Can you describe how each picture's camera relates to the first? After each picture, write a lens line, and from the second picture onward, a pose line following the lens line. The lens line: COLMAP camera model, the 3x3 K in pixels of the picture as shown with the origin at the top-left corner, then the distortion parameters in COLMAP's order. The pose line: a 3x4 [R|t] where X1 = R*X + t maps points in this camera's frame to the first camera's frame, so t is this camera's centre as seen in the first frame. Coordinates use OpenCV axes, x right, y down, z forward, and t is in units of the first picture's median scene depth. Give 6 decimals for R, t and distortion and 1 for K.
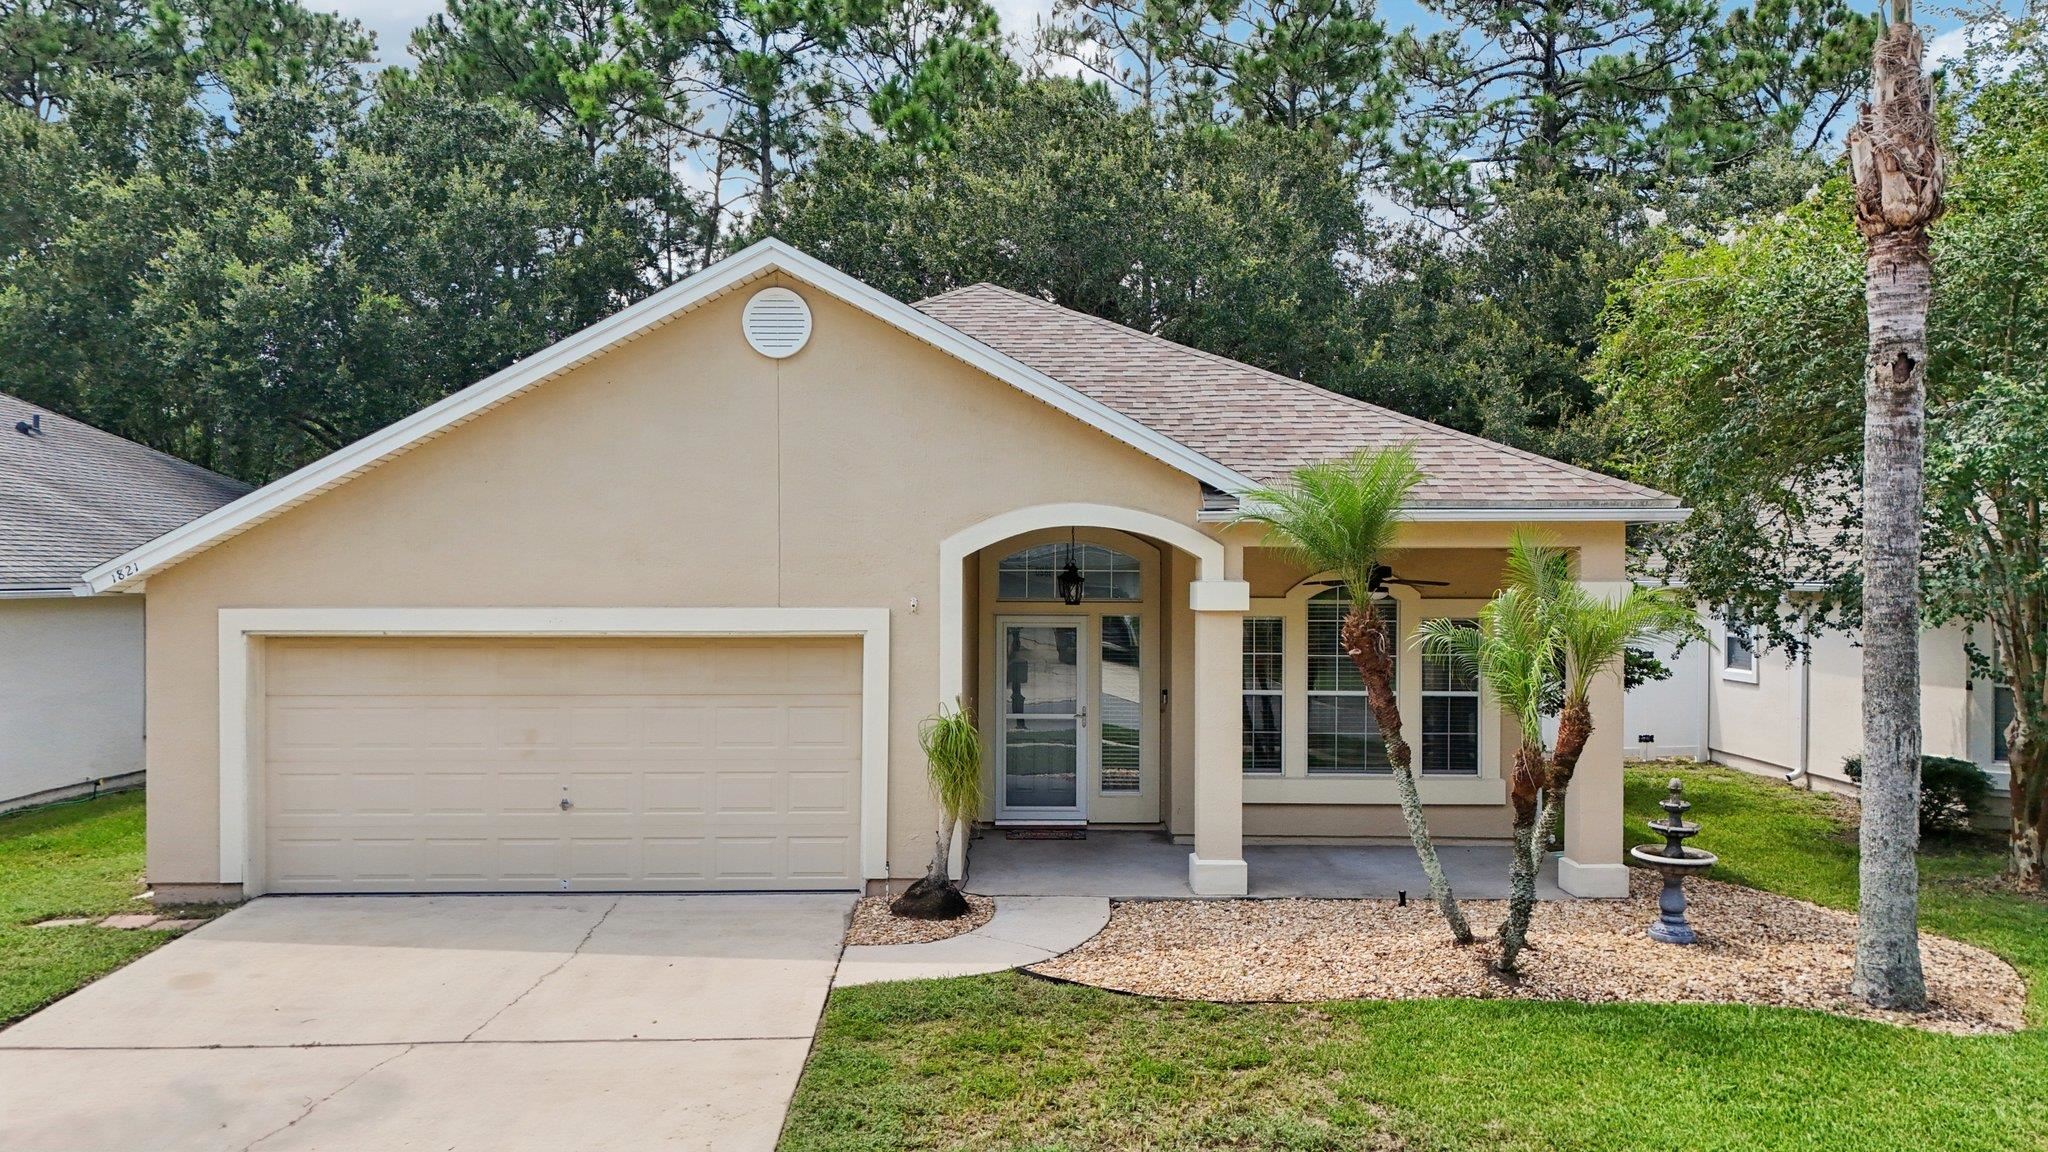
lens RADIAL K [[1524.4, 0, 1021.3], [0, 1524.4, 572.5], [0, 0, 1]] dist [0.038011, 0.002972]
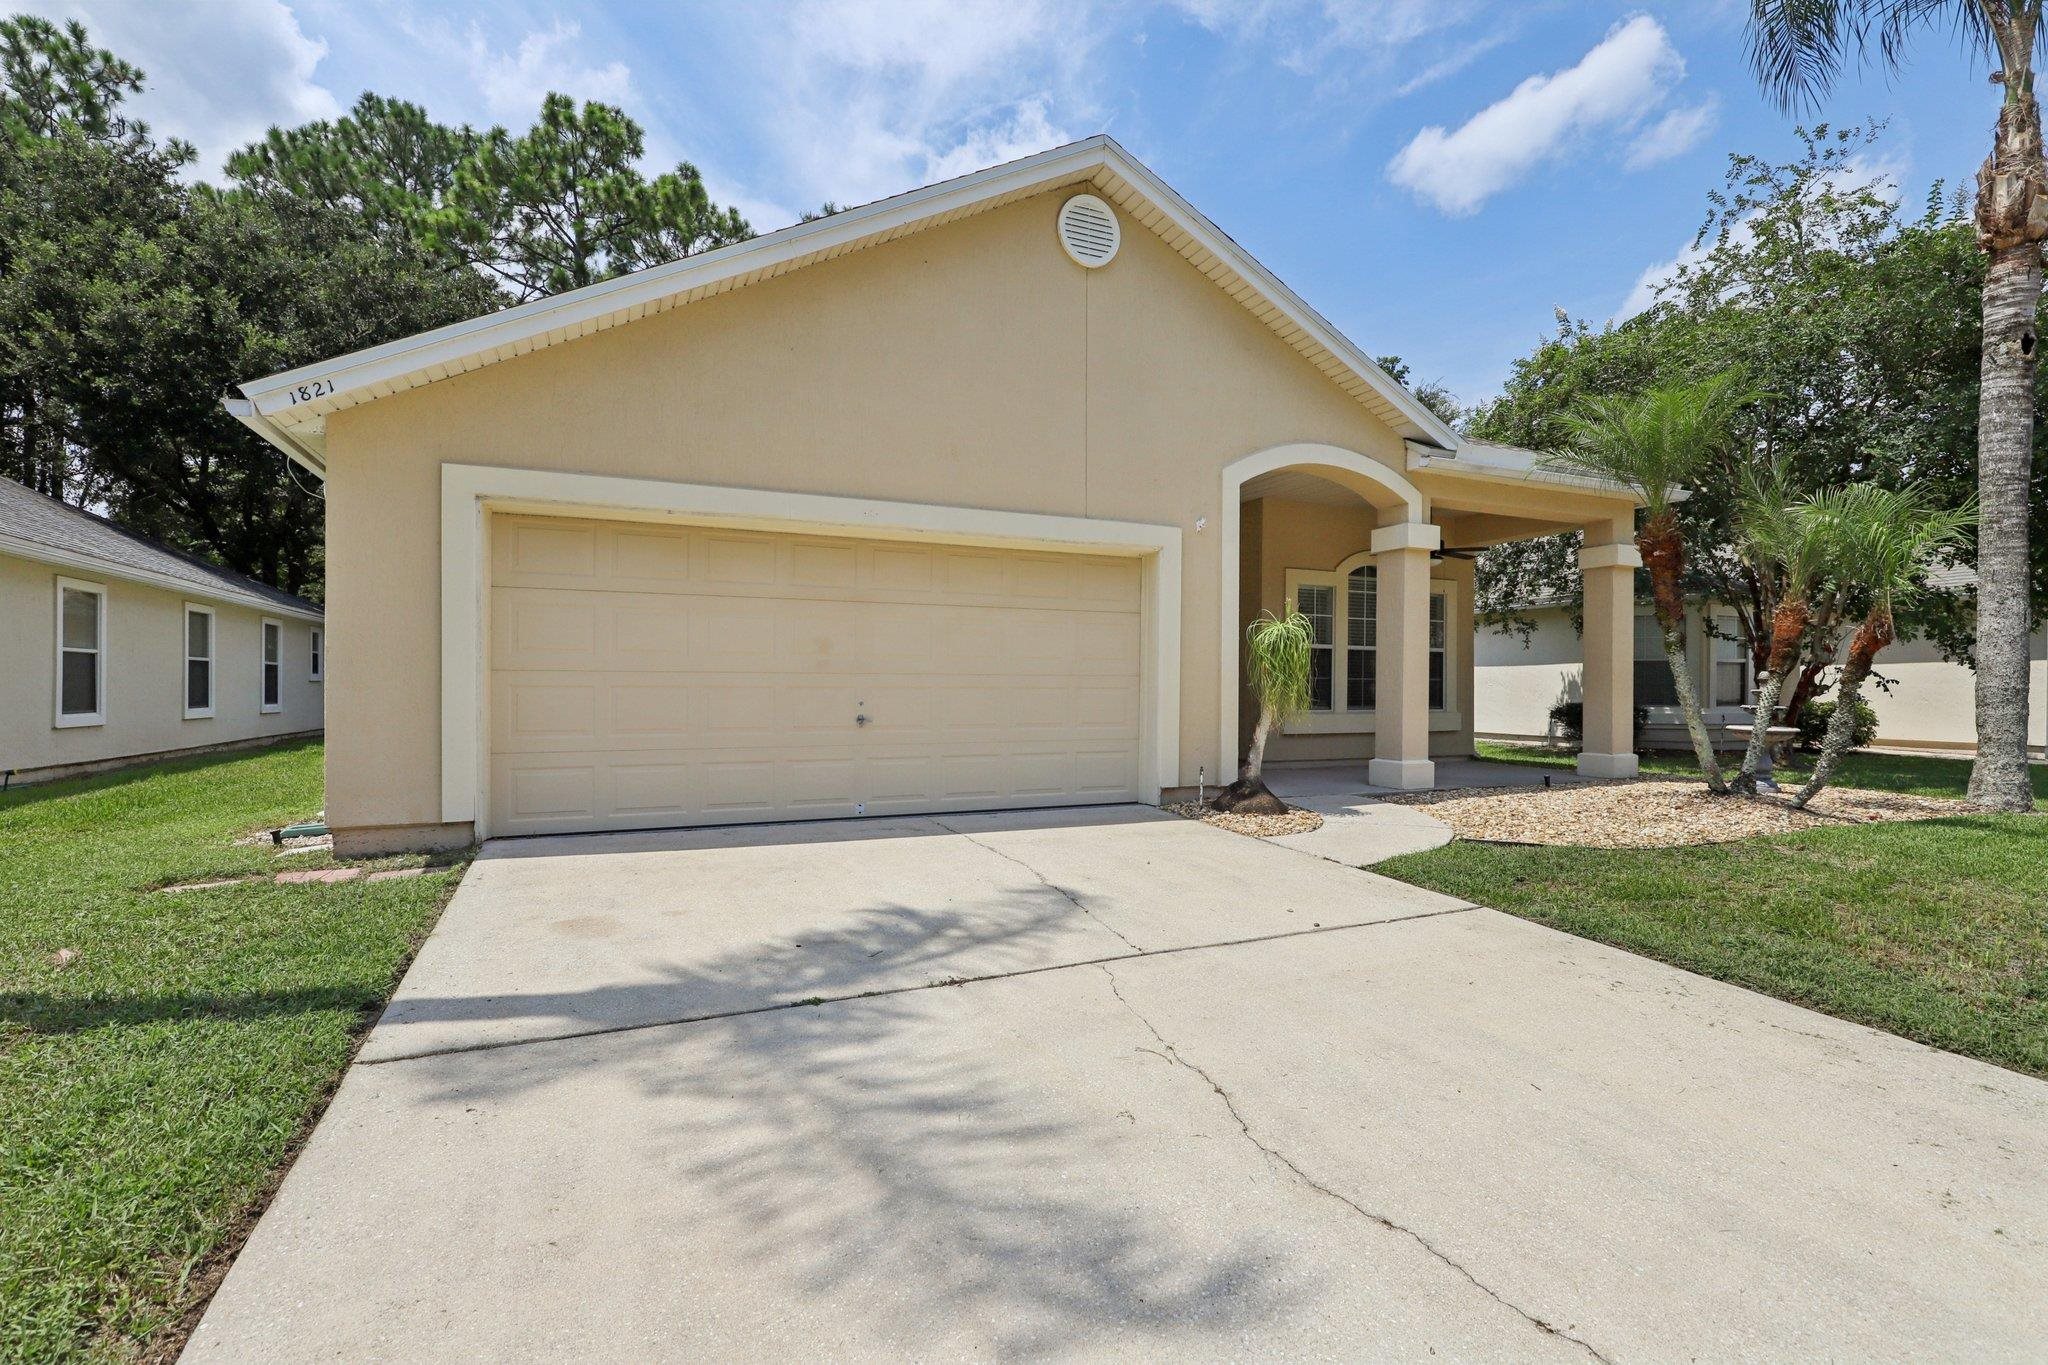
lens RADIAL K [[927.7, 0, 1026.5], [0, 927.7, 686.8], [0, 0, 1]] dist [0.000313, -0.000934]
pose [[0.915958, 0.002266, 0.401268, -0.438169], [-0.001890, 0.999997, -0.001331, 0.133439], [-0.401270, 0.000460, 0.915960, 0.461132]]
